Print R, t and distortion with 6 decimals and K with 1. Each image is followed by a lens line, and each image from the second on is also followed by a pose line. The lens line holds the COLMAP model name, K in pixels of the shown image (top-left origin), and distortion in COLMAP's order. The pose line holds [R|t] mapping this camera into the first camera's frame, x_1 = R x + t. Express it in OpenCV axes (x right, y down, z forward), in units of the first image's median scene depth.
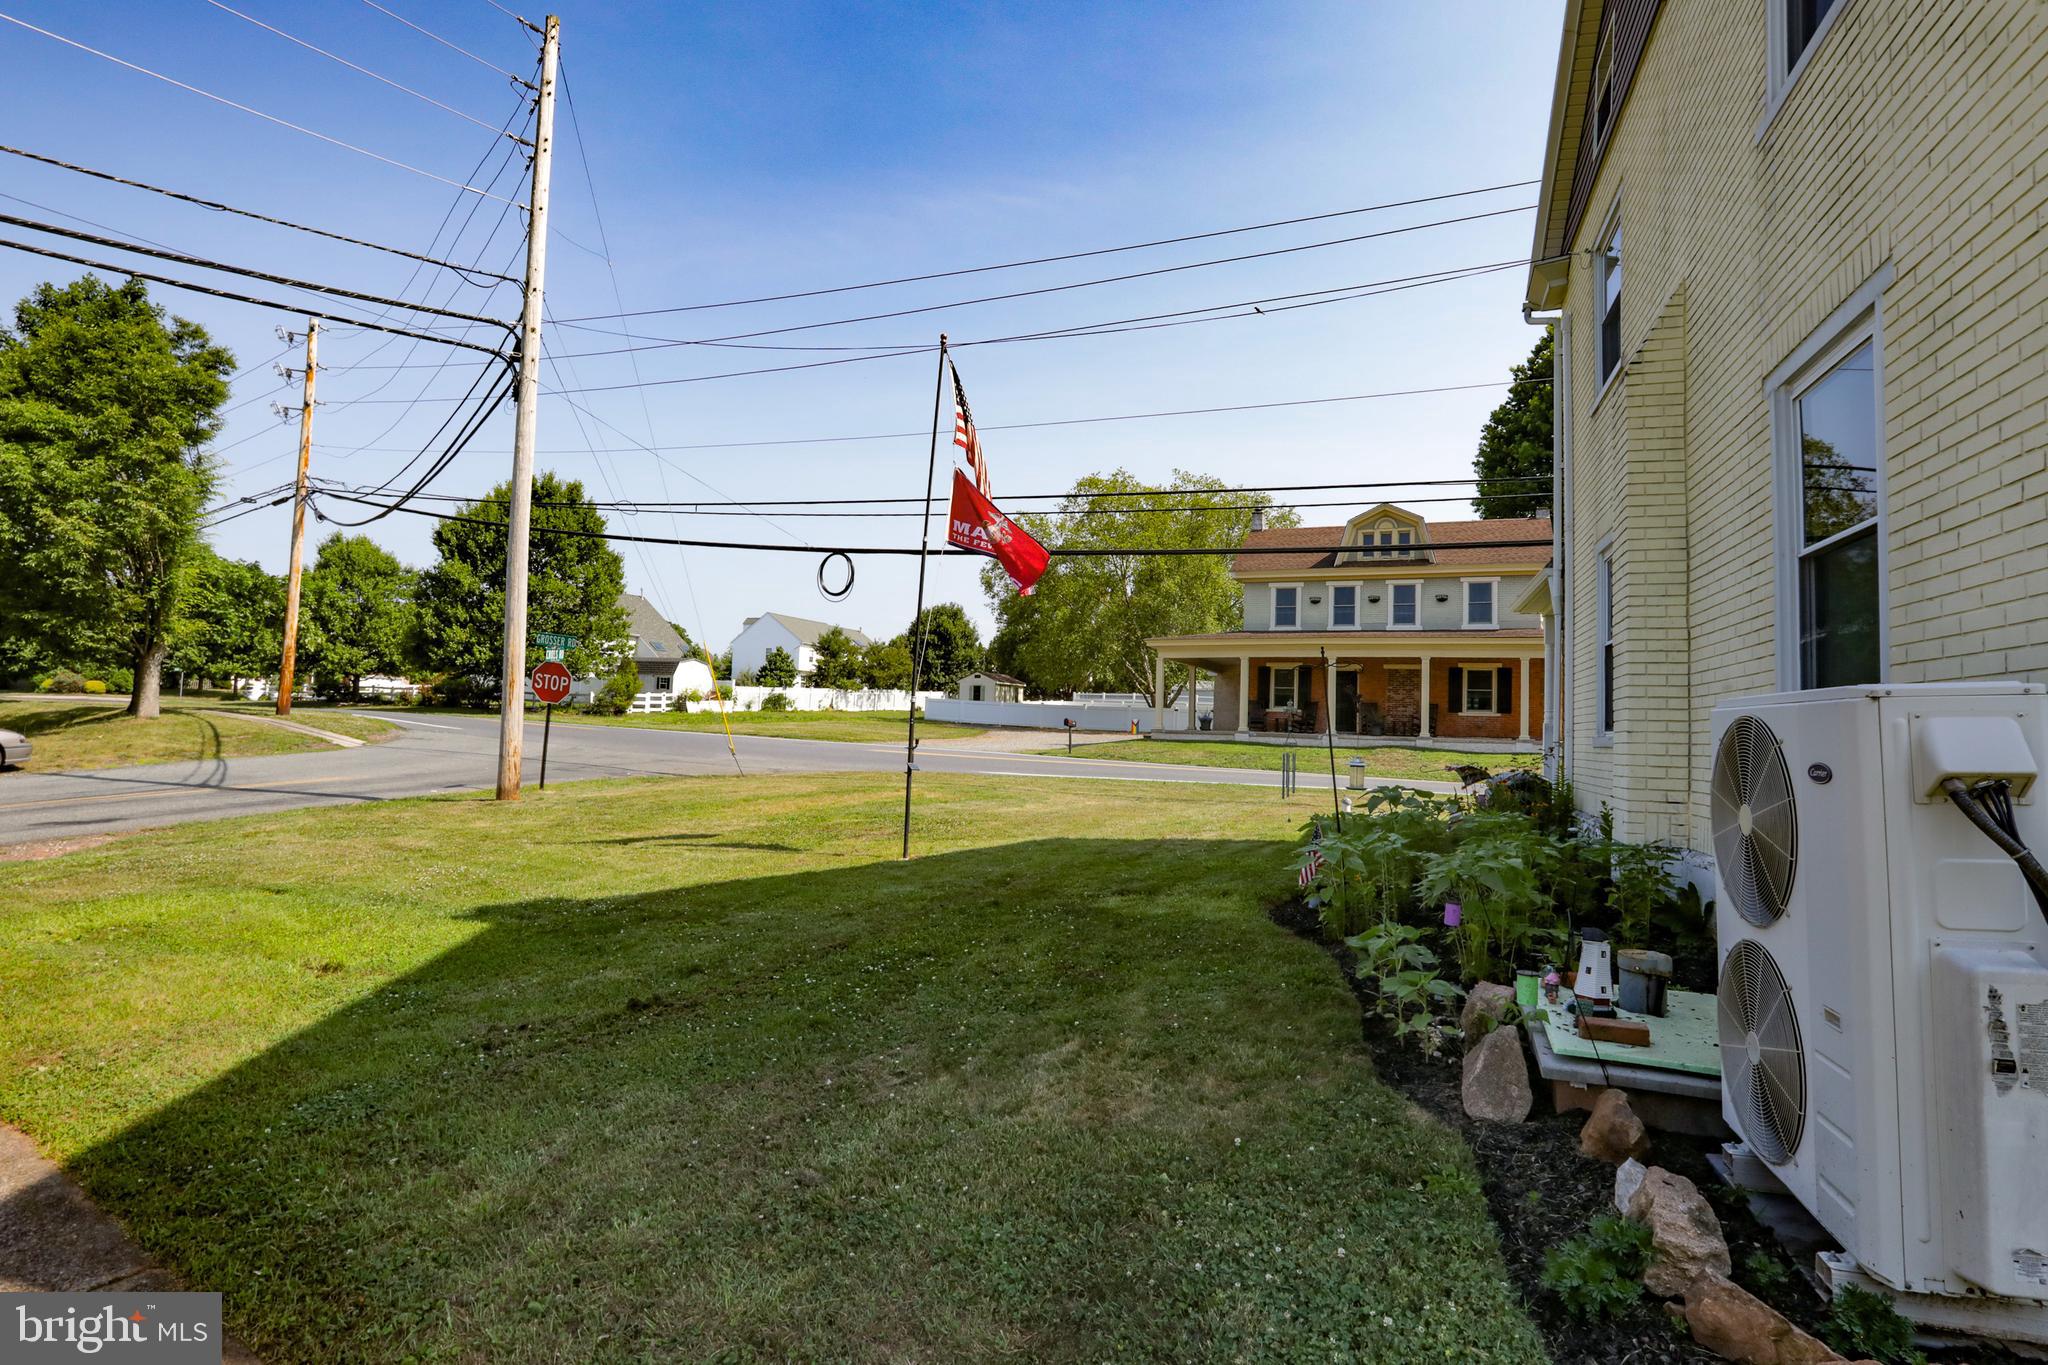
lens RADIAL K [[934.2, 0, 1021.0], [0, 934.2, 681.8], [0, 0, 1]] dist [-0.060011, 0.016922]
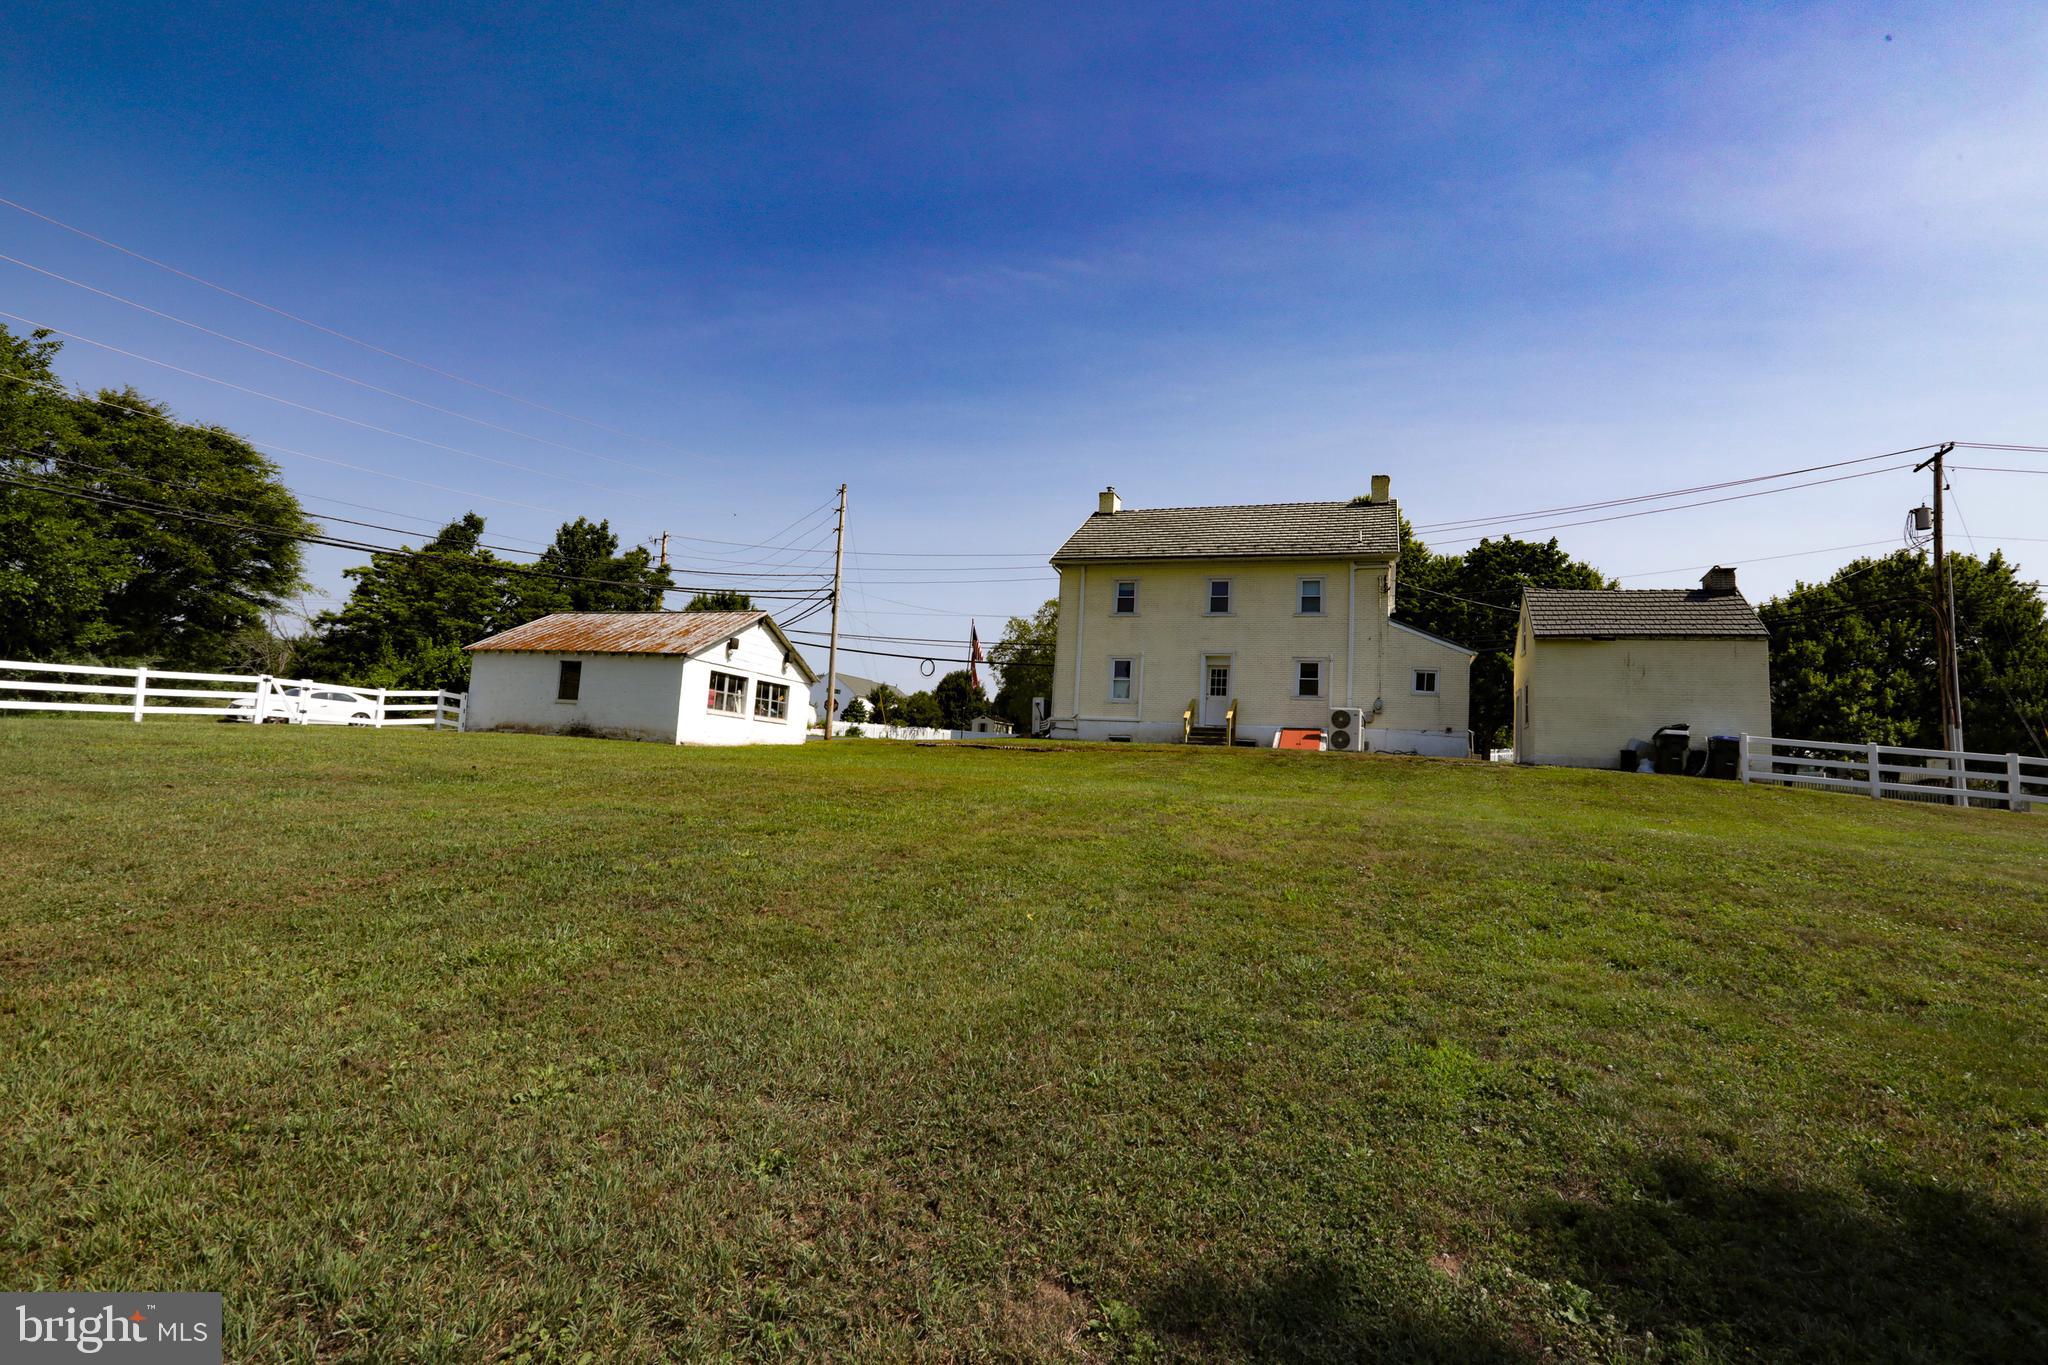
lens RADIAL K [[934.2, 0, 1024.8], [0, 934.2, 680.6], [0, 0, 1]] dist [-0.060011, 0.016922]
pose [[0.999739, 0.022131, -0.005584, 0.028679], [-0.022429, 0.997906, -0.060672, 0.023726], [0.004230, 0.060782, 0.998142, -0.539531]]
